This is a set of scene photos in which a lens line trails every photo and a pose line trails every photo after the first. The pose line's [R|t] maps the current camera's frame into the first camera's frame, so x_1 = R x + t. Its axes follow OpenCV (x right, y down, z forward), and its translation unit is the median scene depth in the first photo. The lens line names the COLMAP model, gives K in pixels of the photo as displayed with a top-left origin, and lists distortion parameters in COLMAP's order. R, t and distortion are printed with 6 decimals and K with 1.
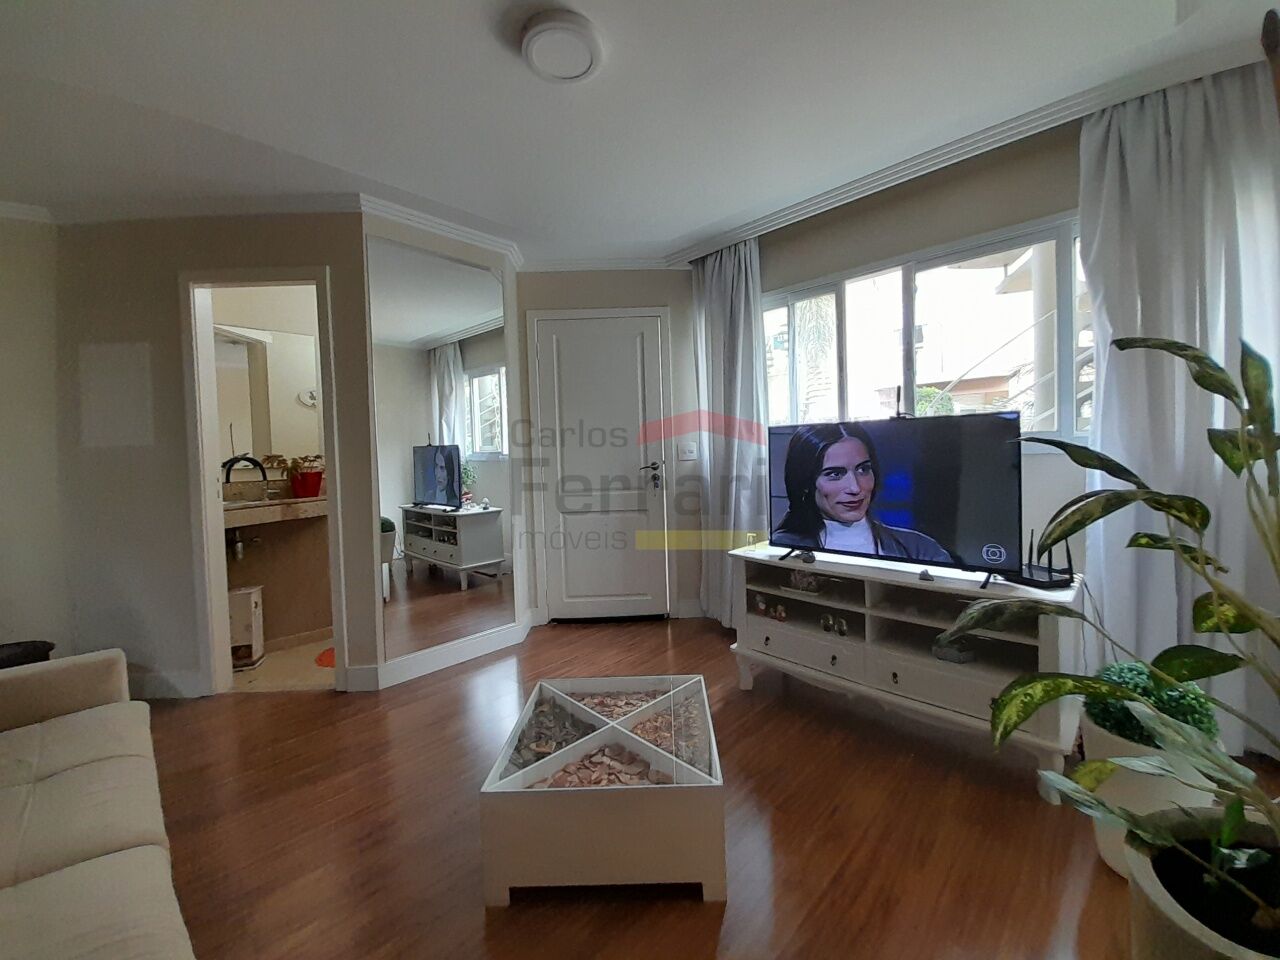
lens RADIAL K [[502.3, 0, 653.1], [0, 502.3, 467.8], [0, 0, 1]] dist [0.015575, -0.013827]
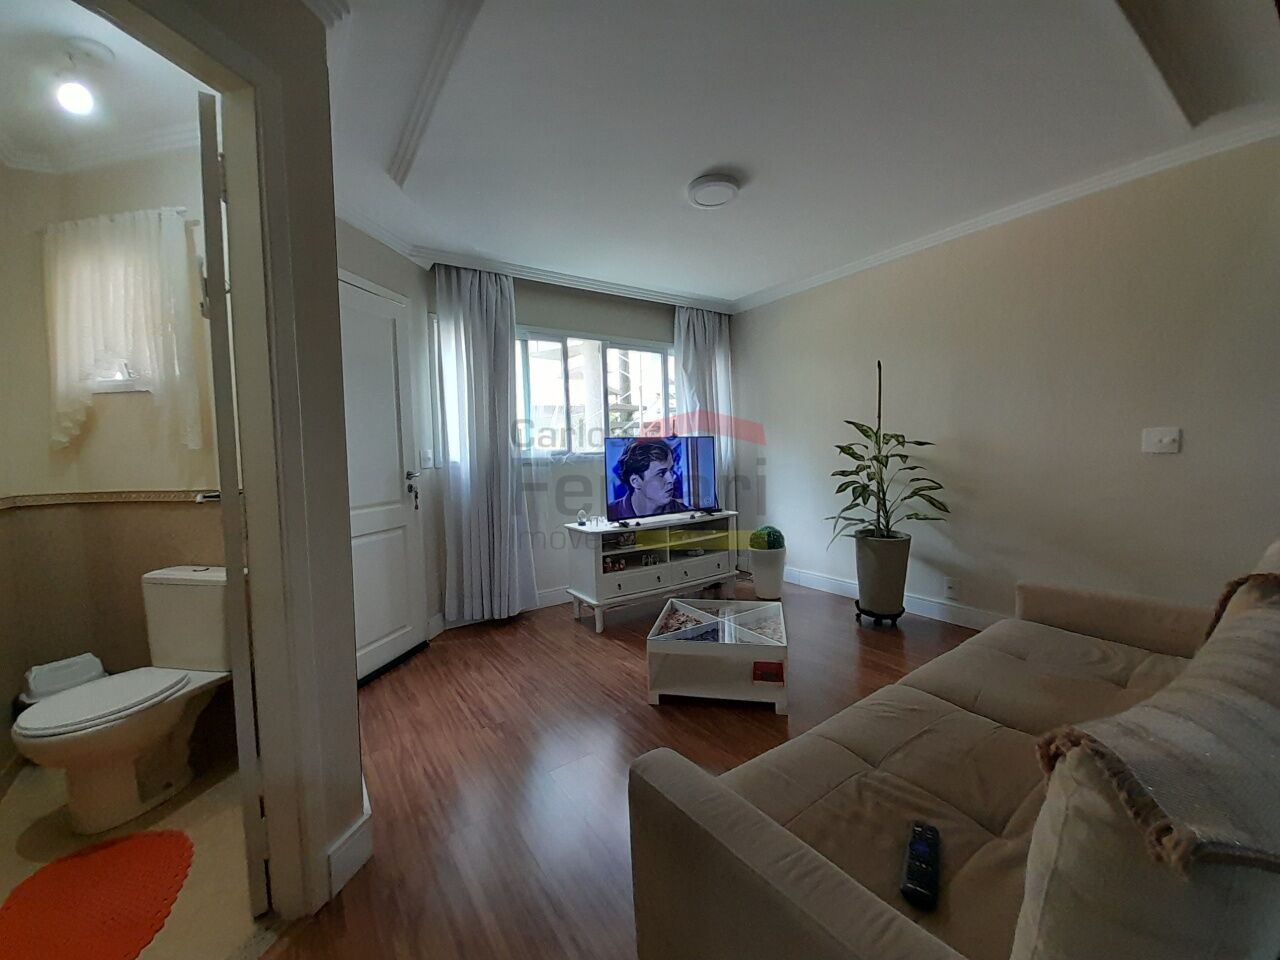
lens RADIAL K [[502.3, 0, 653.1], [0, 502.3, 467.8], [0, 0, 1]] dist [0.015575, -0.013827]
pose [[0.191166, -0.008667, 0.981519, -1.081336], [0.056041, 0.998426, -0.002098, 0.013488], [-0.979957, 0.055407, 0.191351, 0.573695]]
